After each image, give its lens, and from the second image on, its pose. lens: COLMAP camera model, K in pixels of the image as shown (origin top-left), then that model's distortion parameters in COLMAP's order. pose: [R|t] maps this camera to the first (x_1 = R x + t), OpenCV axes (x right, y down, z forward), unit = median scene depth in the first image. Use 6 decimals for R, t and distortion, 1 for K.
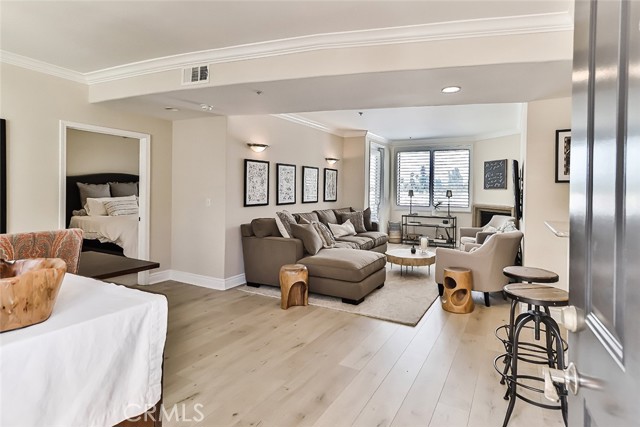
lens RADIAL K [[336.9, 0, 331.5], [0, 336.9, 188.9], [0, 0, 1]] dist [0.017737, -0.002565]
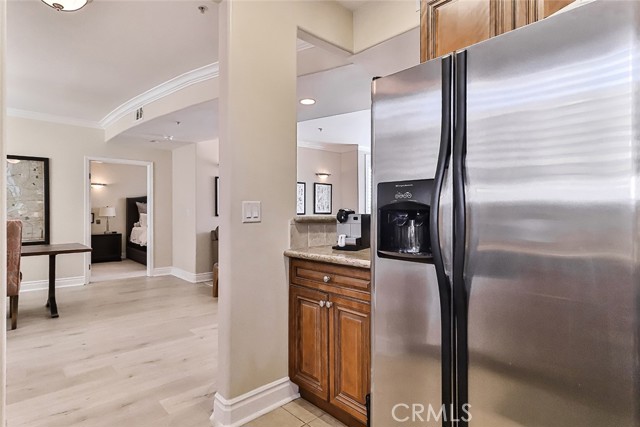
lens RADIAL K [[336.9, 0, 315.6], [0, 336.9, 212.2], [0, 0, 1]] dist [0.017737, -0.002565]
pose [[0.939729, -0.017965, -0.341449, 0.418455], [0.018990, 0.999820, -0.000341, 0.039288], [0.341393, -0.006163, 0.939900, -0.014969]]
